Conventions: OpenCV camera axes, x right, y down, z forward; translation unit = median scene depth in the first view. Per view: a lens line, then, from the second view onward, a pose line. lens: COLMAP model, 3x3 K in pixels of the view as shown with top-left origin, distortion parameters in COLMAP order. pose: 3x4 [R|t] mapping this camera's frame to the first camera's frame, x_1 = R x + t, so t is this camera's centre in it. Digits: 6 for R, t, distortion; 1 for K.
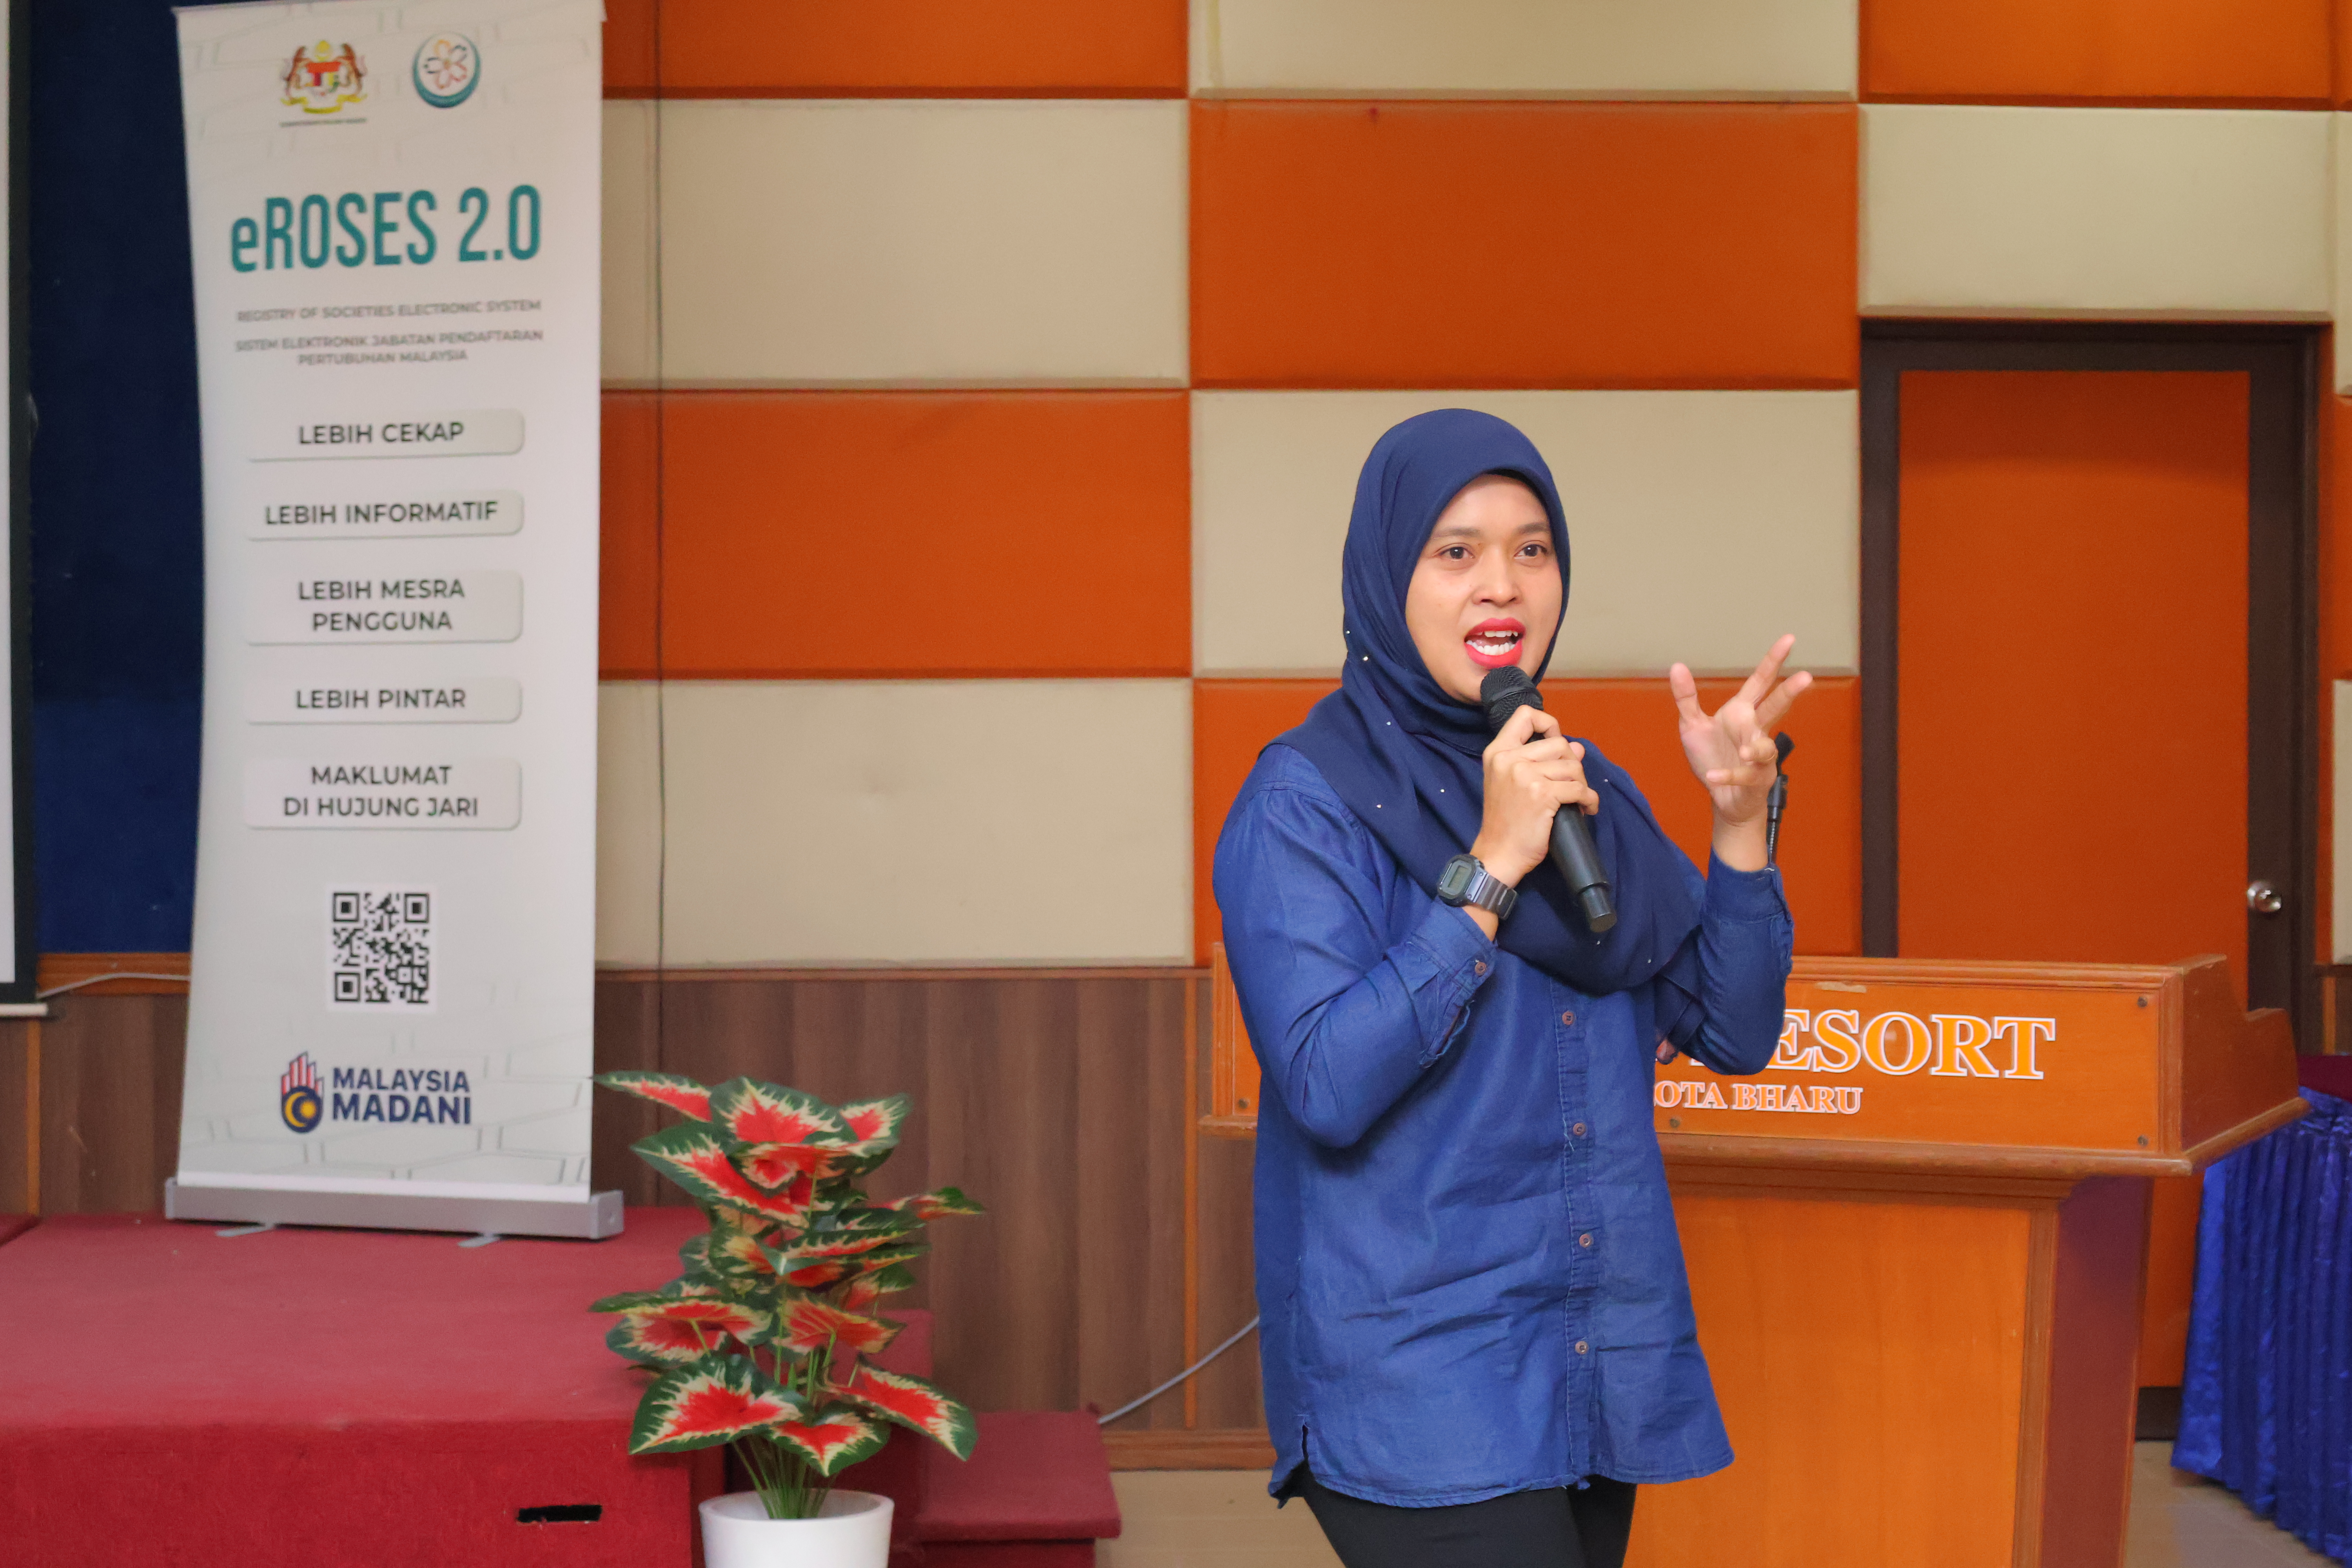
lens RADIAL K [[4888.4, 0, 1176.0], [0, 4888.4, 784.0], [0, 0, 1]] dist [0.029590, 0.015763]
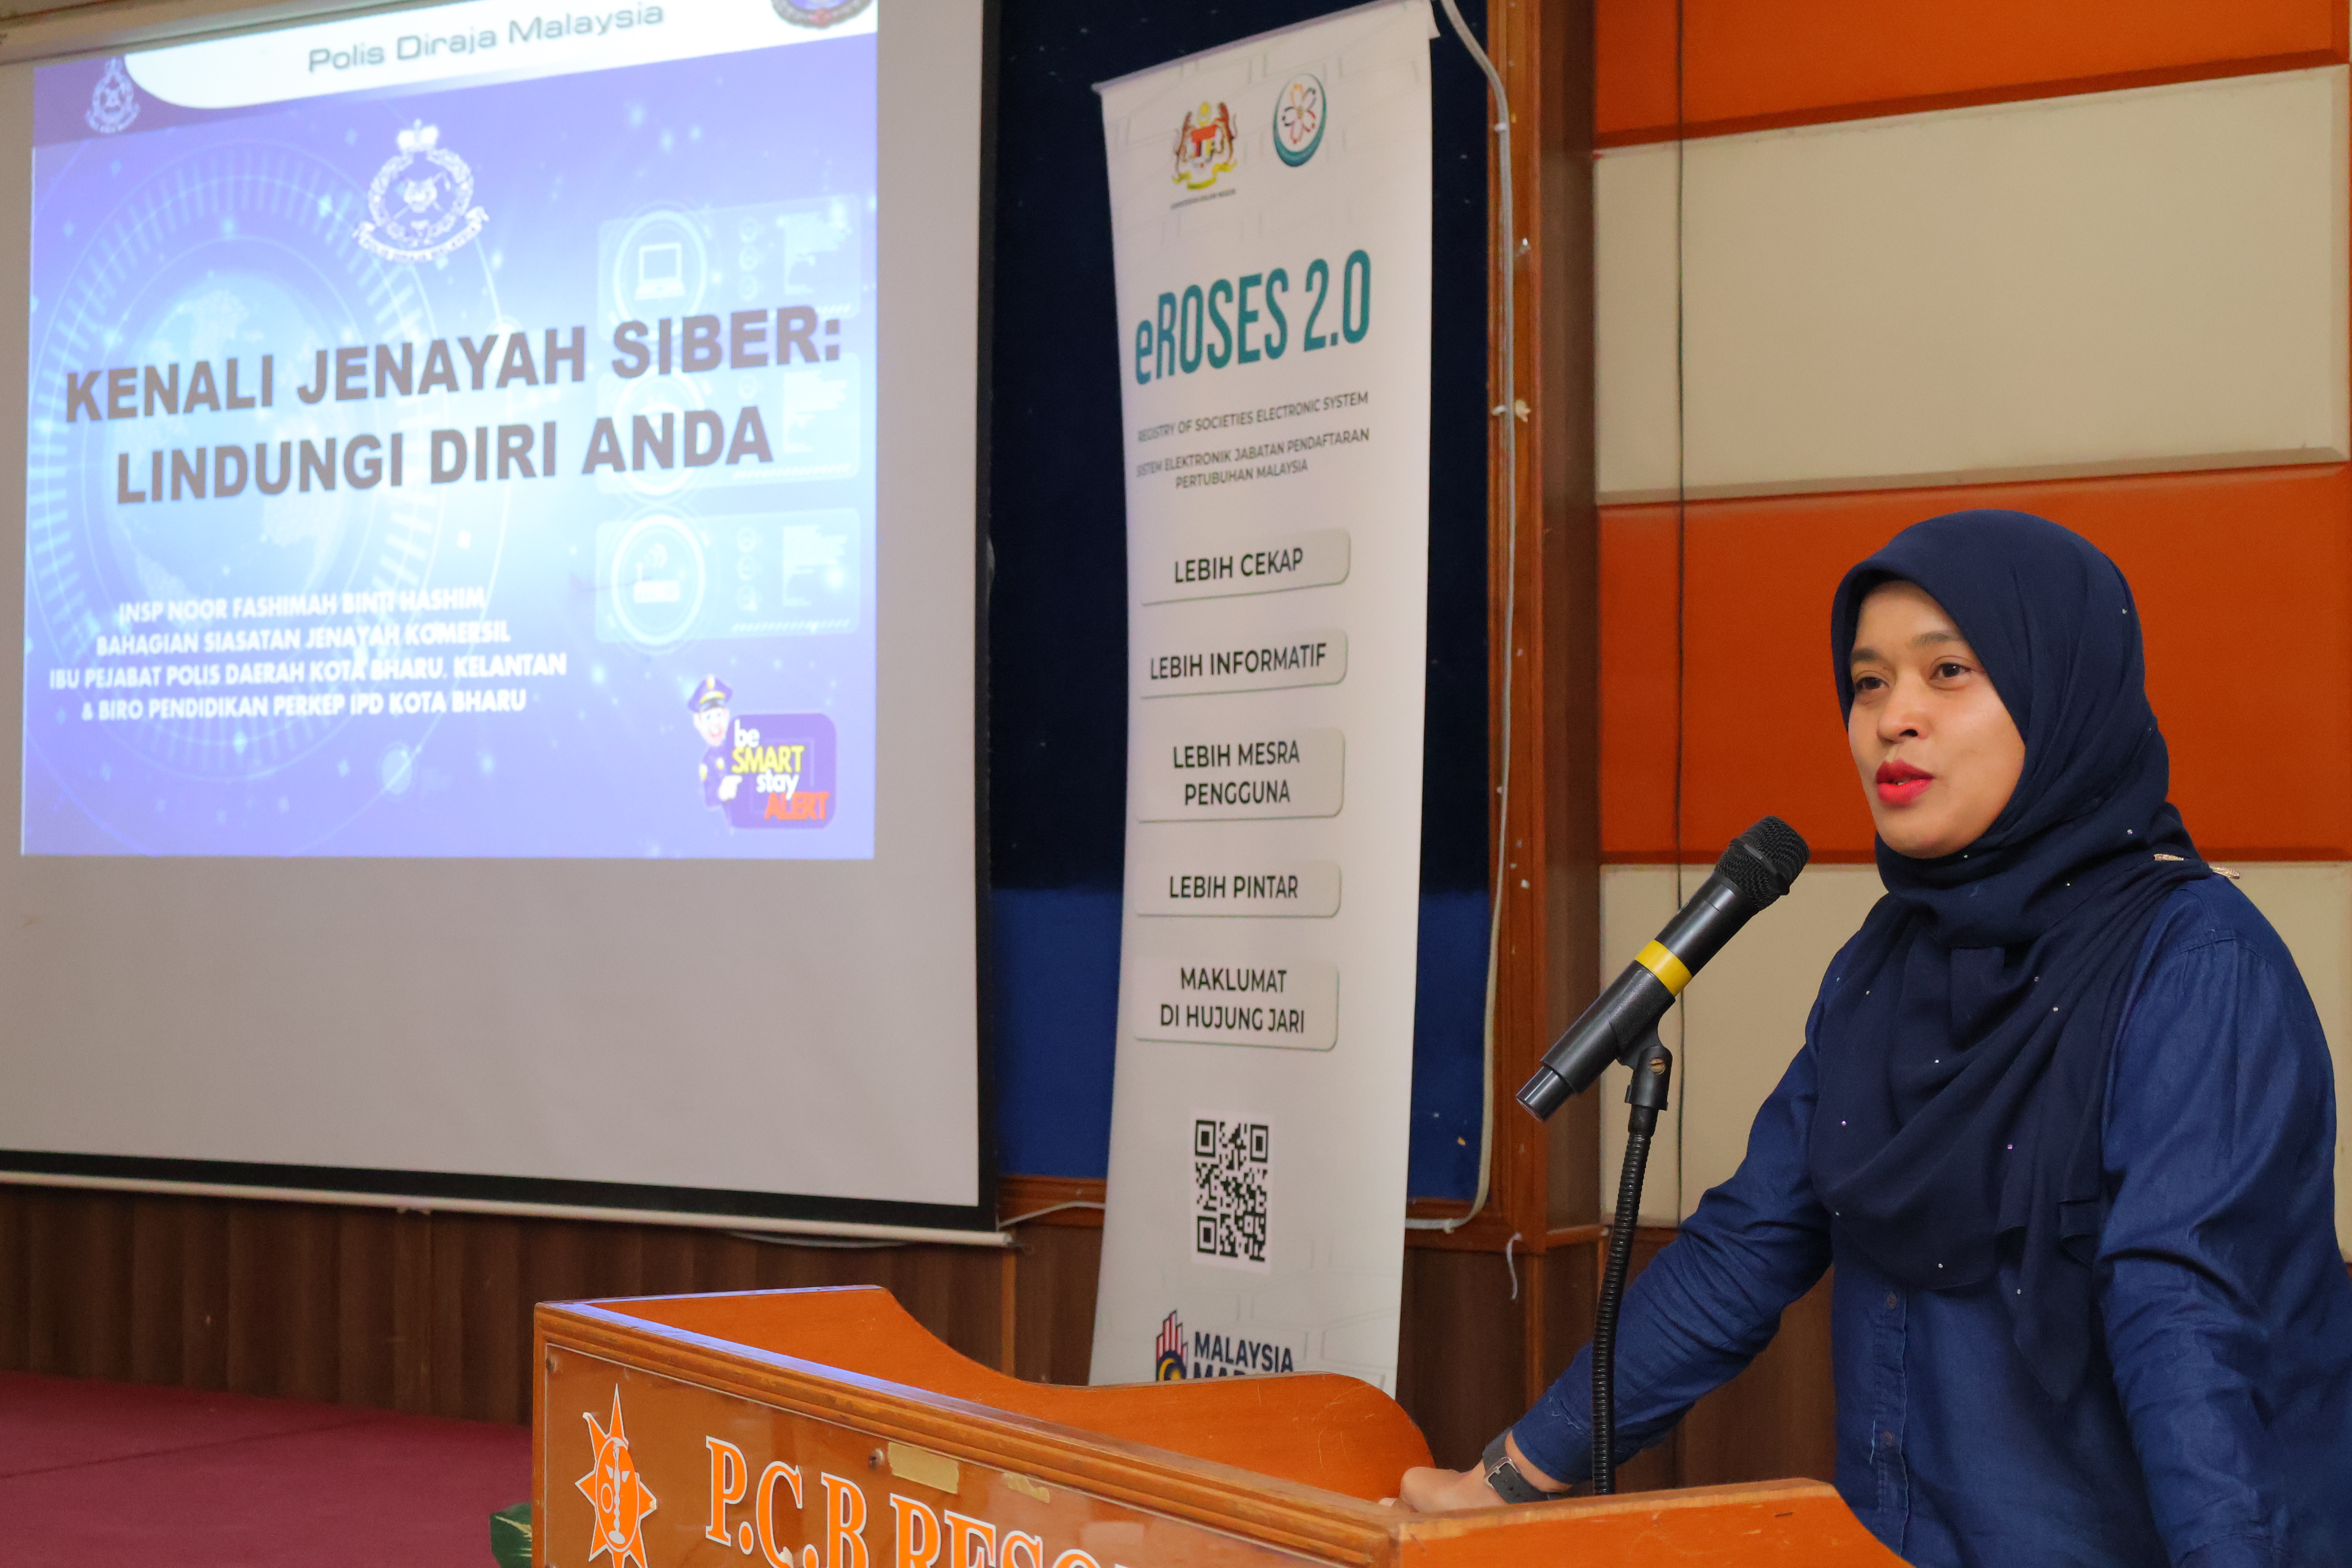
lens RADIAL K [[4258.9, 0, 1176.0], [0, 4258.9, 784.0], [0, 0, 1]] dist [0.023679, 0.006795]
pose [[0.797766, -0.009728, -0.602889, 0.262345], [-0.014025, 0.999300, -0.034683, -0.009697], [0.602804, 0.036125, 0.797071, 0.420958]]
